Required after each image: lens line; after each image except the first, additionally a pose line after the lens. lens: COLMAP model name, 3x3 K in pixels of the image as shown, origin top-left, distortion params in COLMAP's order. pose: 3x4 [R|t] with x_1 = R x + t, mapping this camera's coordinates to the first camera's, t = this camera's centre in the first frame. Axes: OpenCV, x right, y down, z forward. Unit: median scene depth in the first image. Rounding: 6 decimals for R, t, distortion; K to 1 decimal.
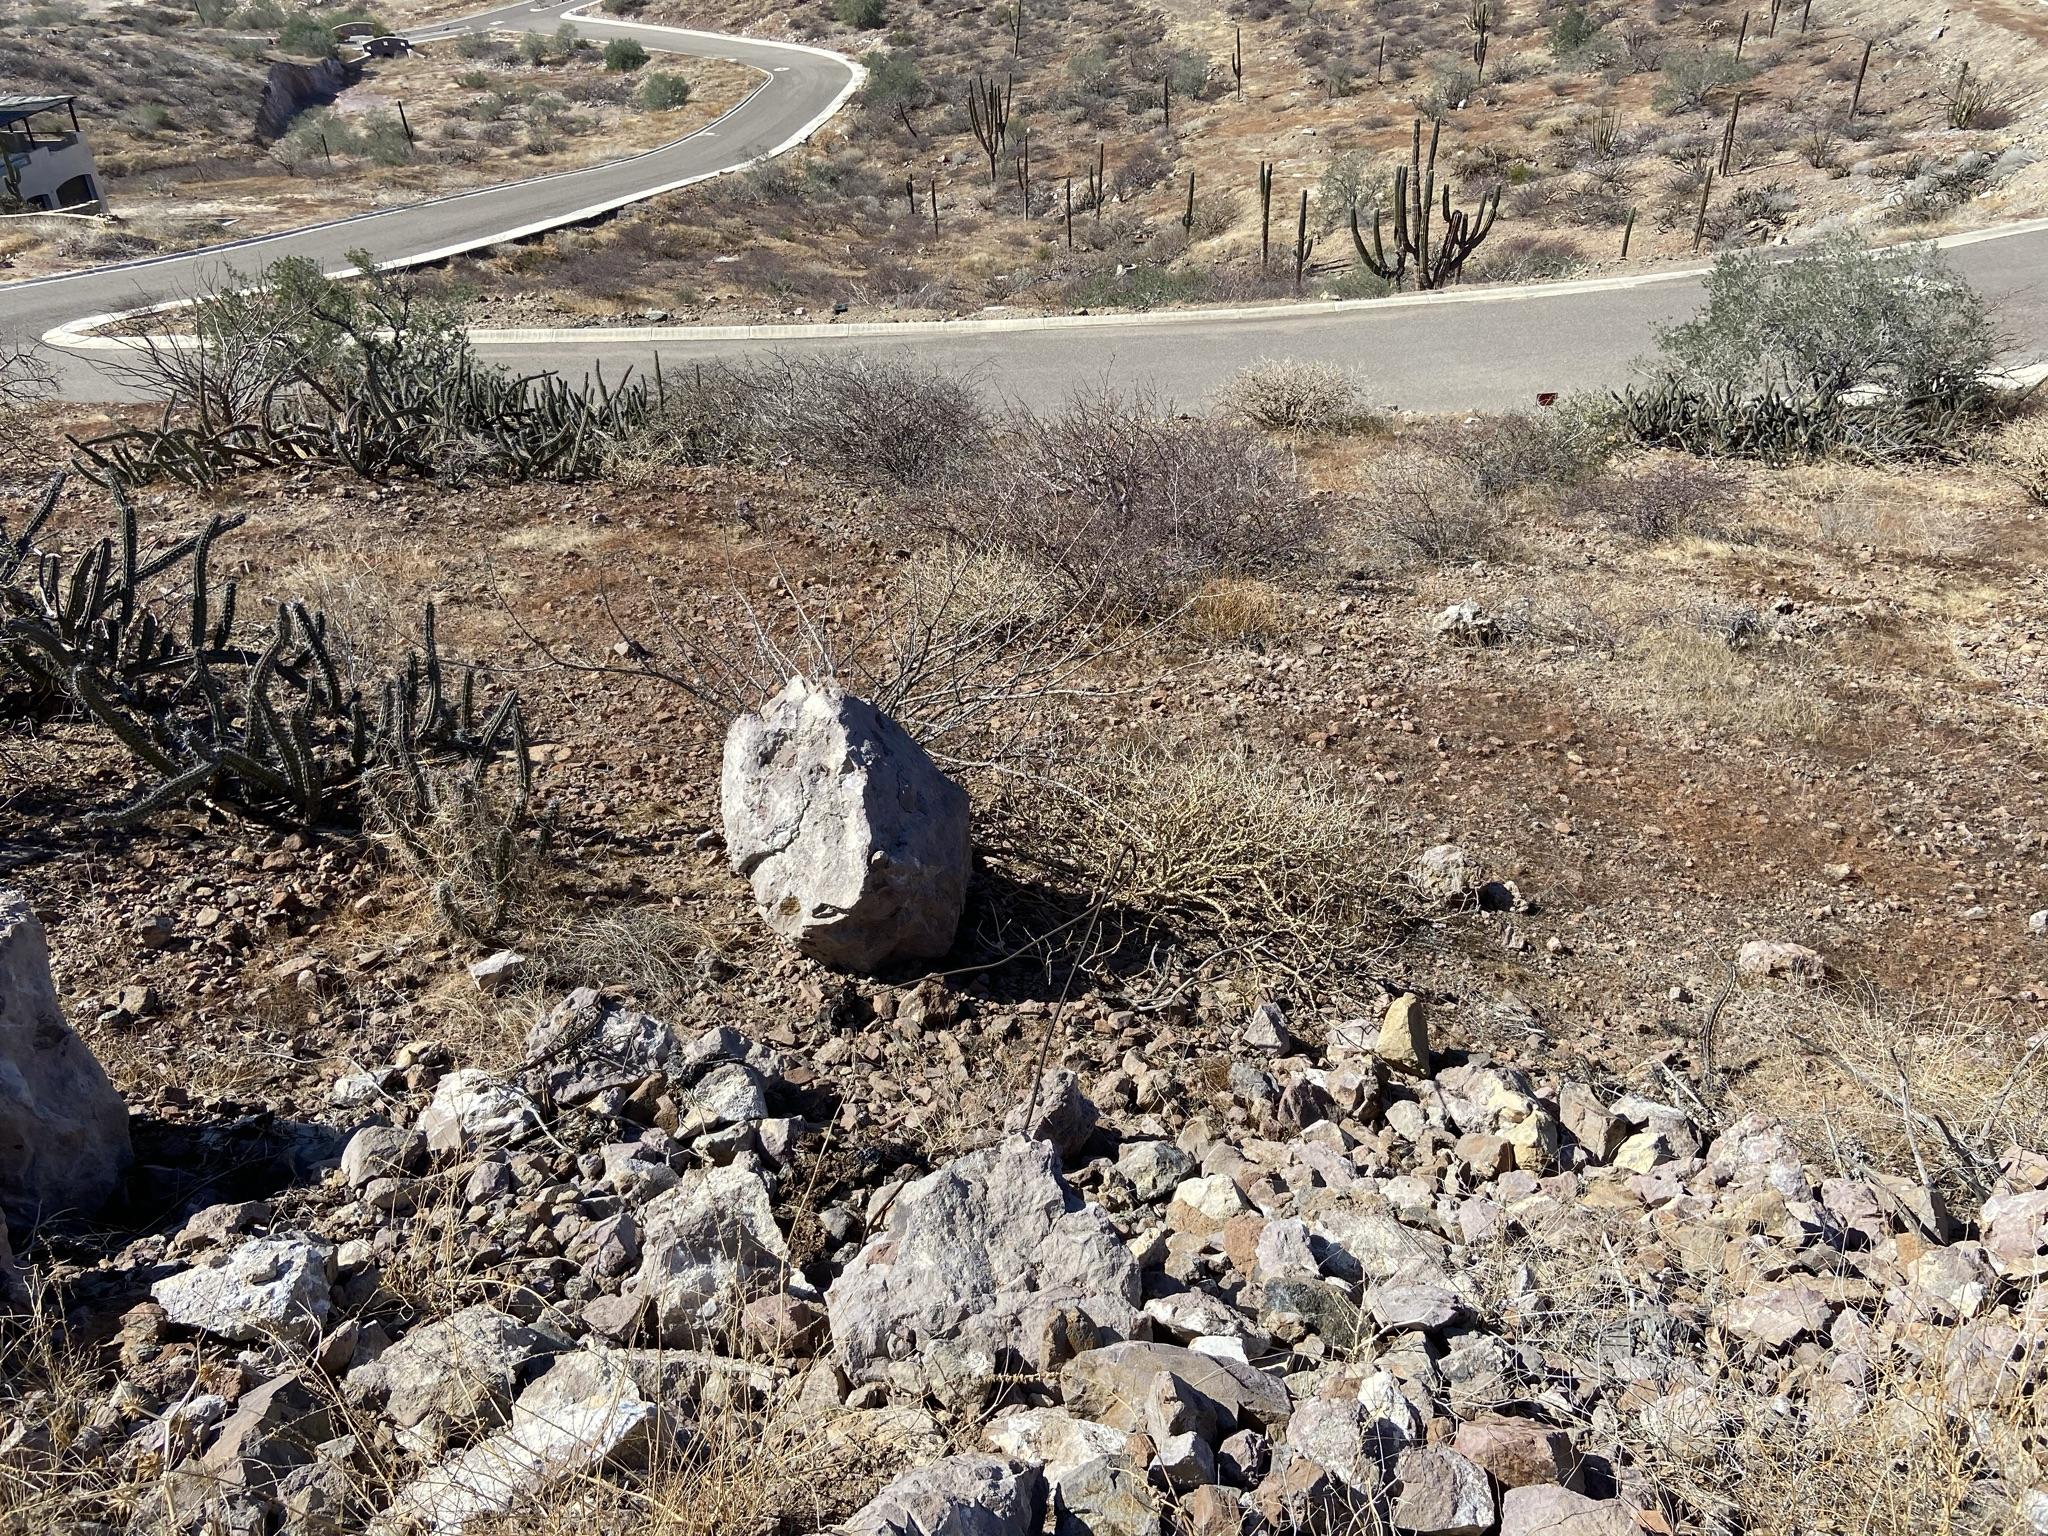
lens RADIAL K [[1532.3, 0, 1019.4], [0, 1532.3, 758.1], [0, 0, 1]] dist [0.123755, -0.153376]
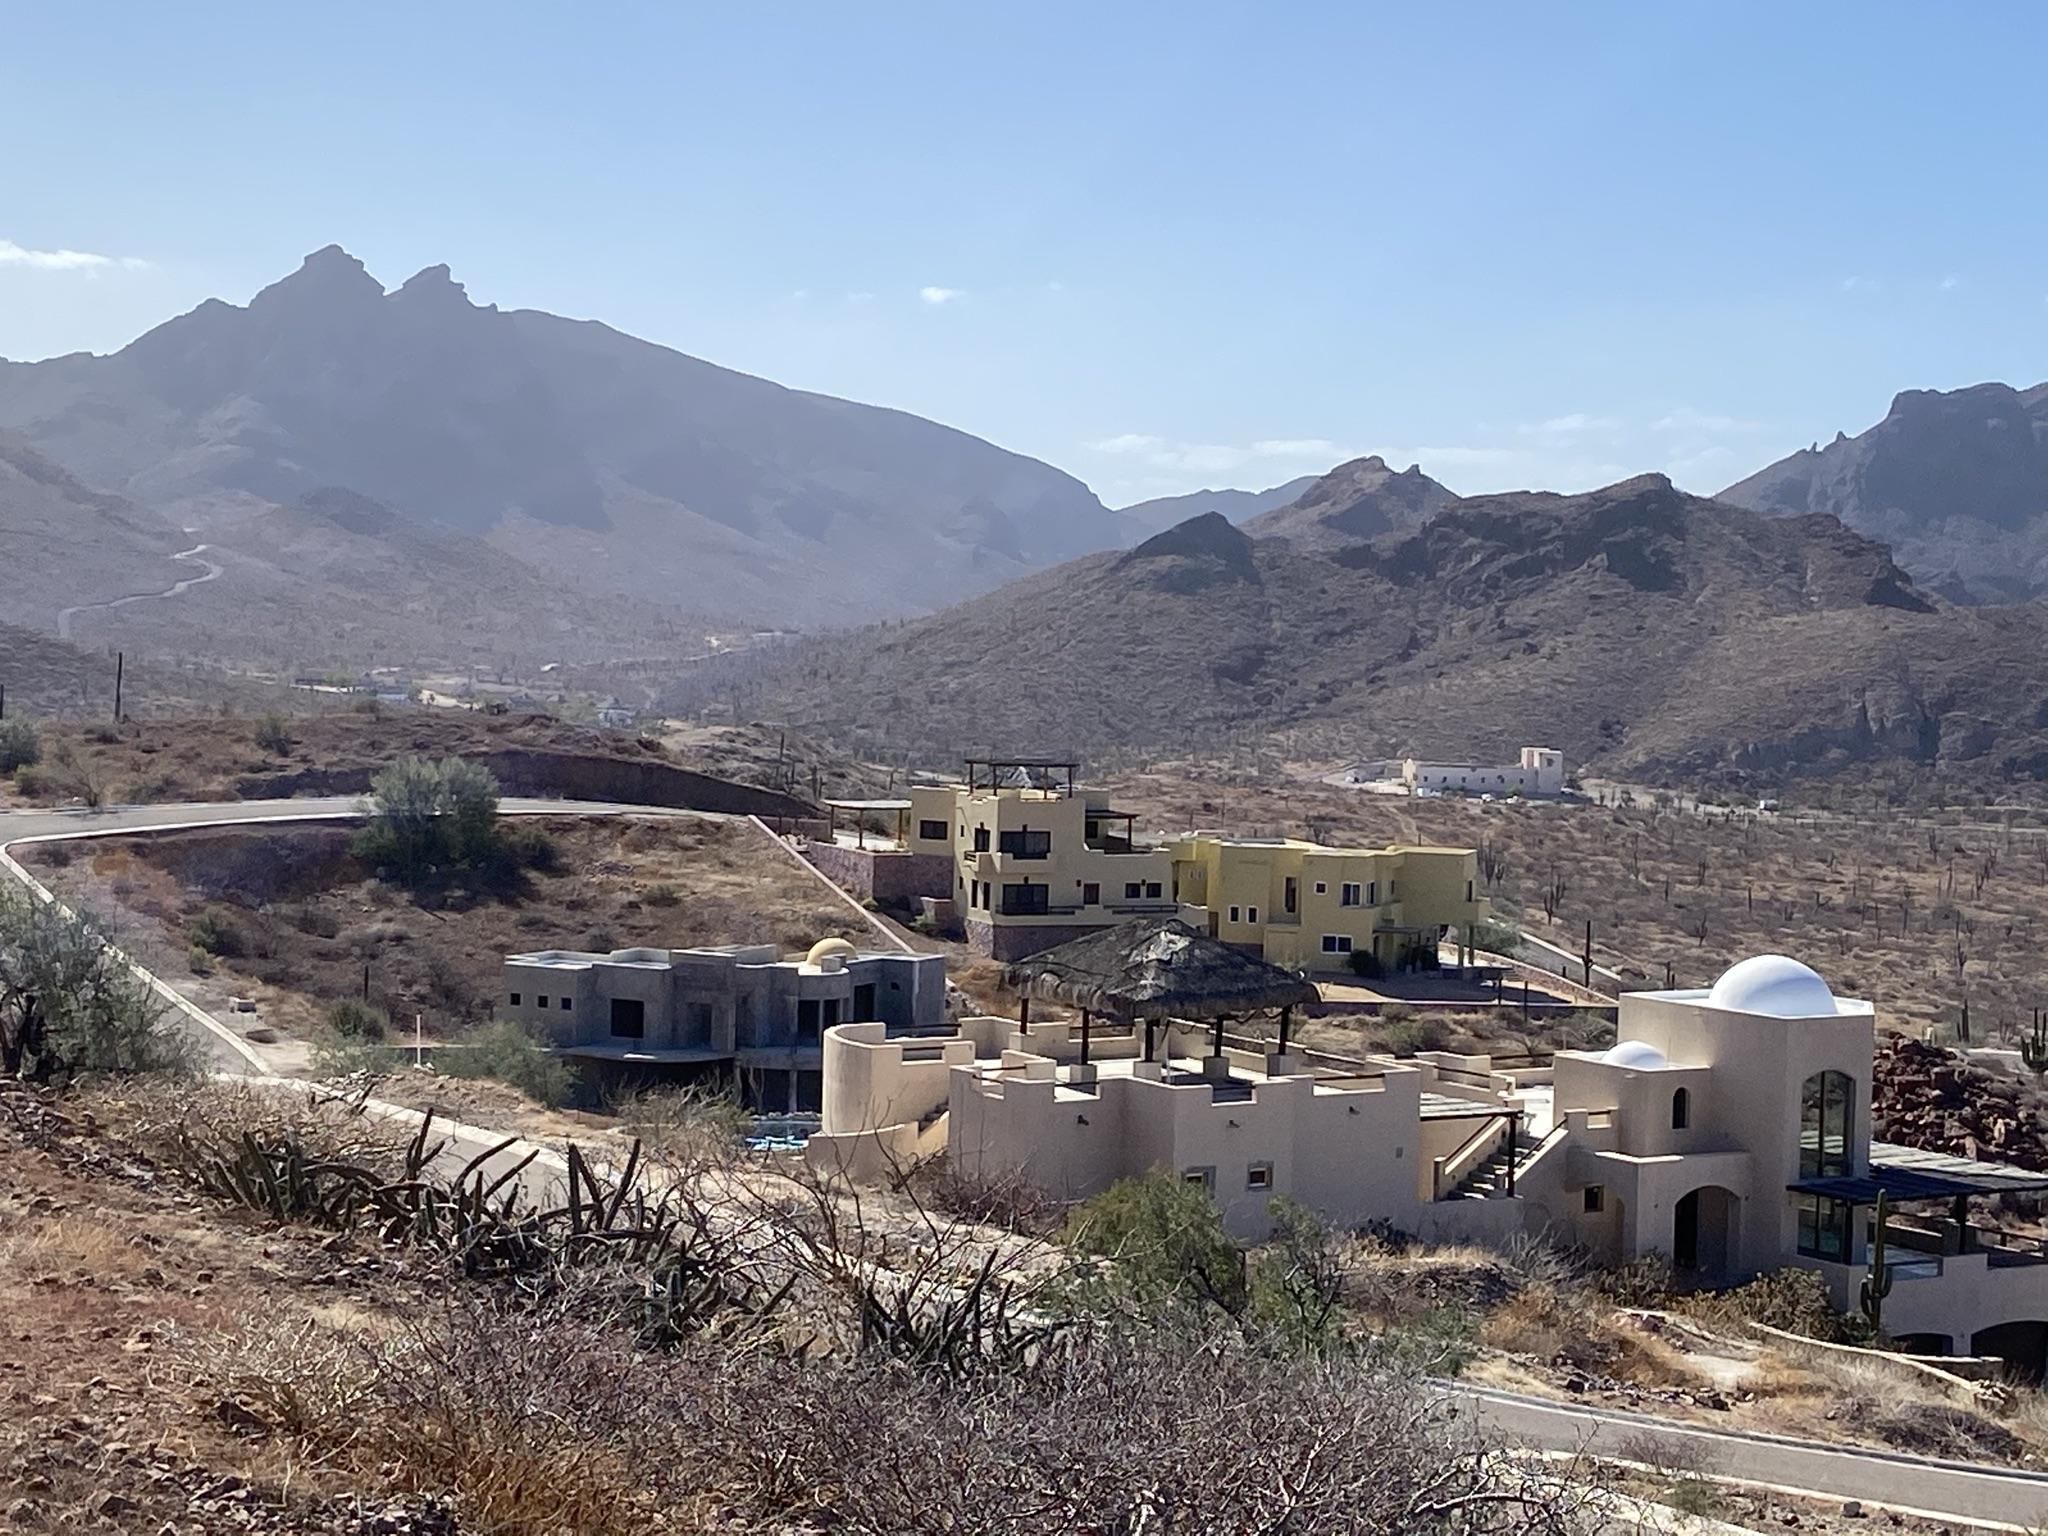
lens RADIAL K [[3868.2, 0, 1016.8], [0, 3868.2, 758.6], [0, 0, 1]] dist [0.110867, 0.000000]
pose [[0.611458, 0.068576, -0.788299, 0.142459], [-0.474442, 0.829069, -0.295887, 0.000546], [0.633264, 0.554925, 0.539477, 0.022721]]
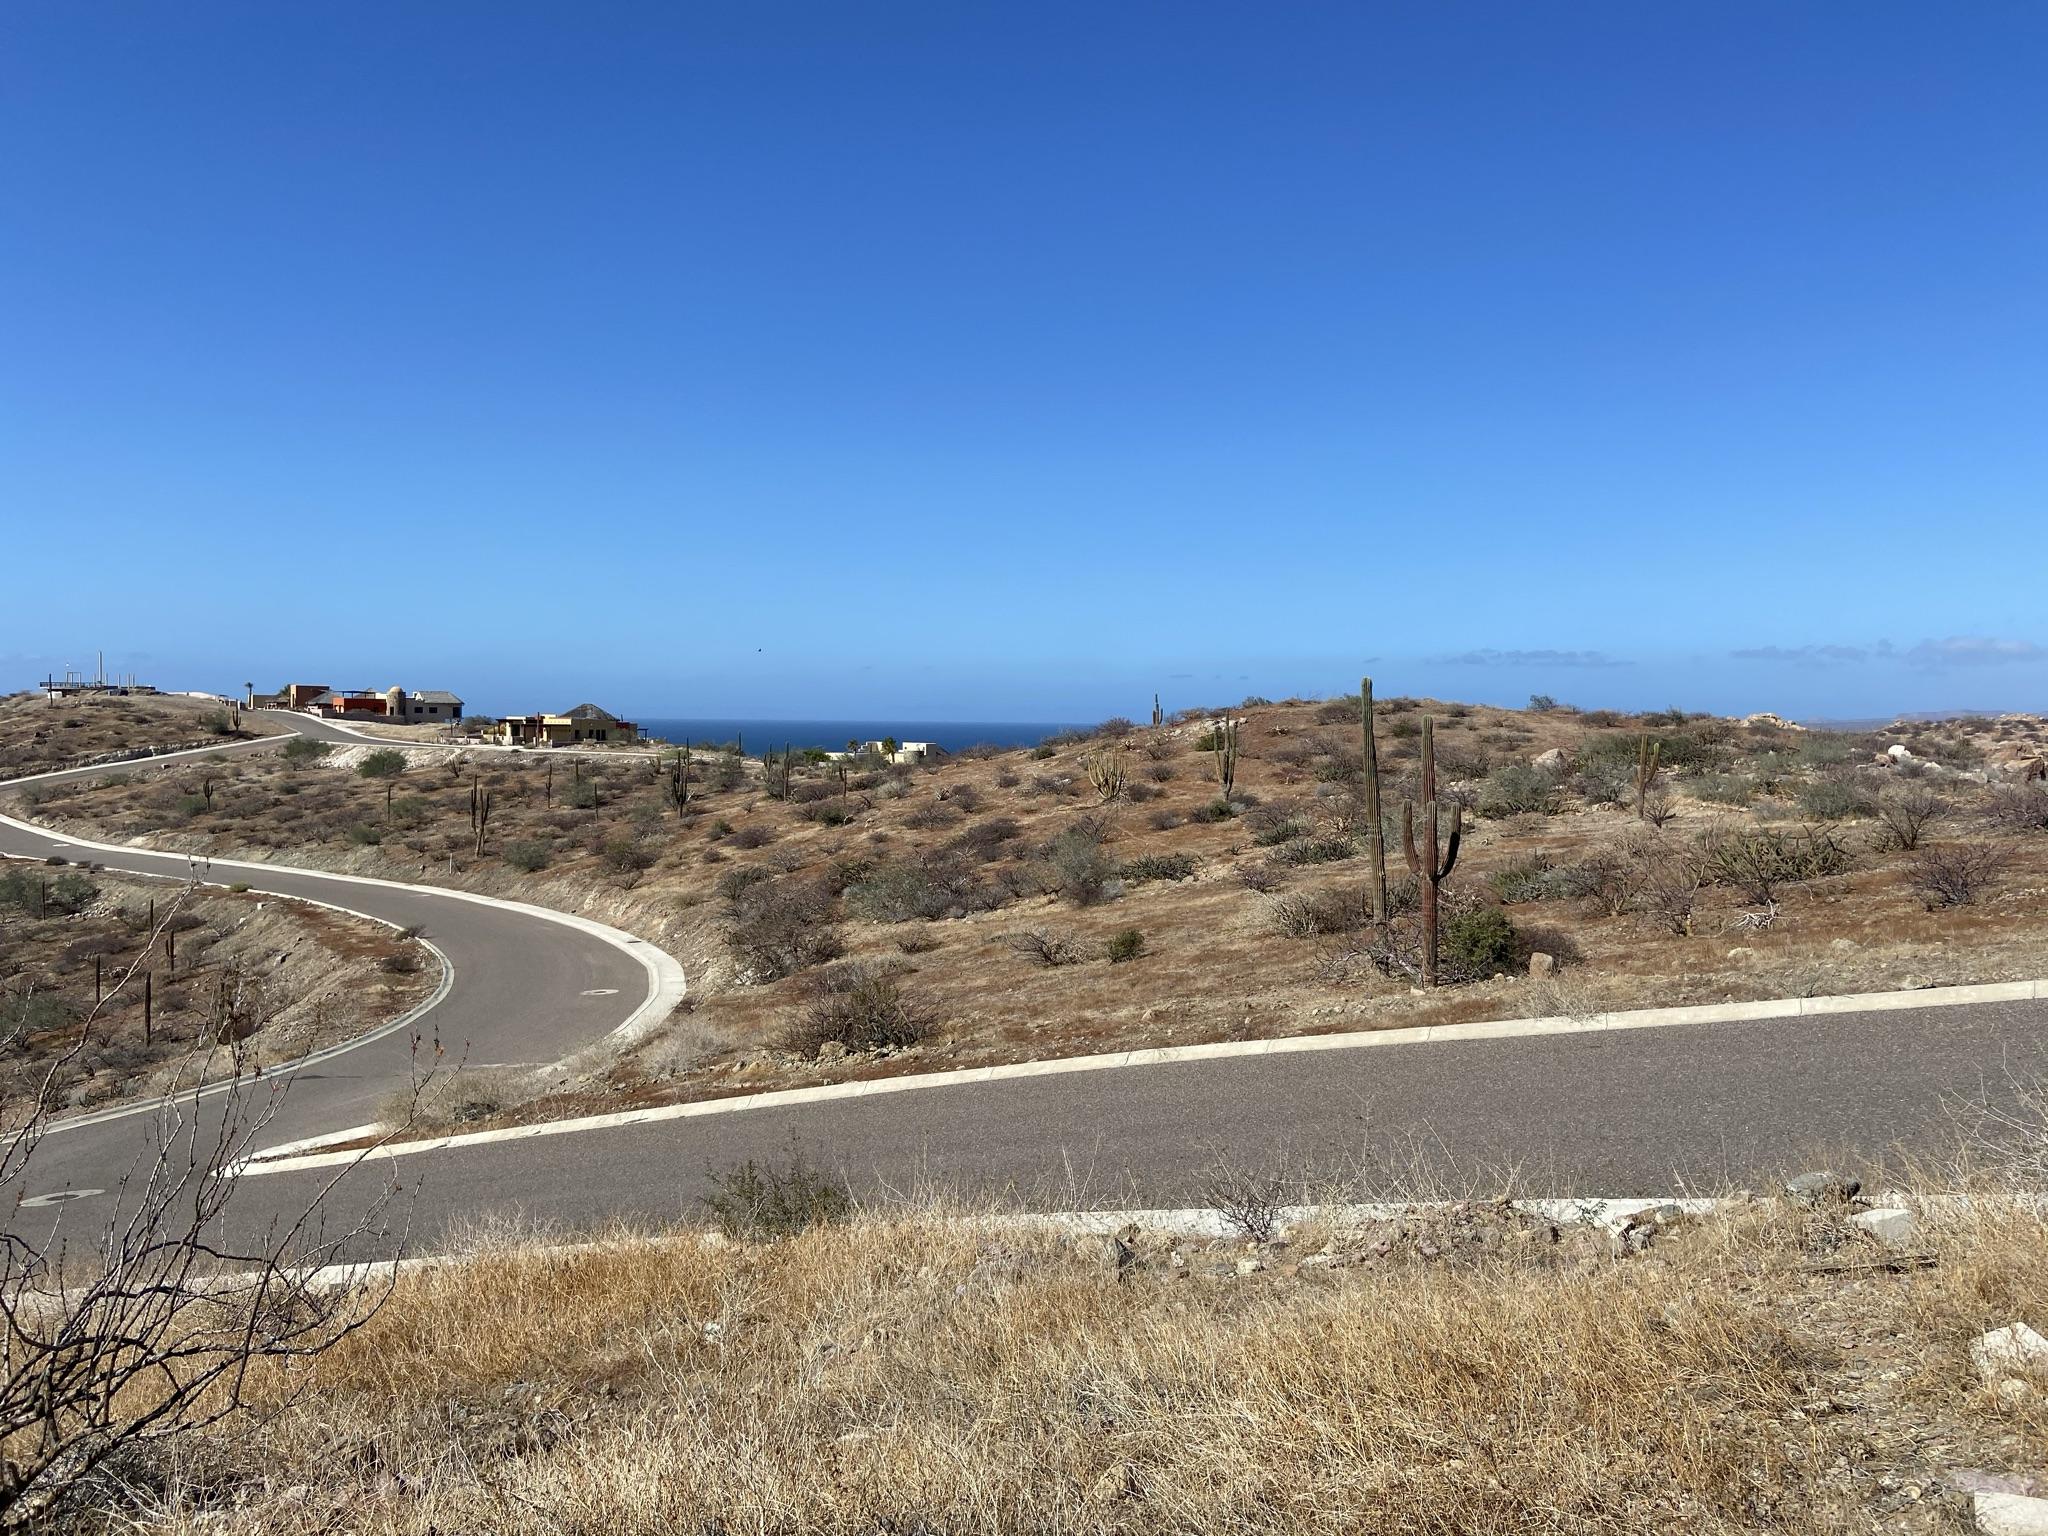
lens RADIAL K [[1532.3, 0, 1019.7], [0, 1532.3, 739.6], [0, 0, 1]] dist [0.123755, -0.153376]
pose [[0.731780, 0.016633, 0.681338, 0.242906], [0.360956, 0.838525, -0.408150, 0.019735], [-0.578108, 0.544609, 0.607612, 0.000195]]
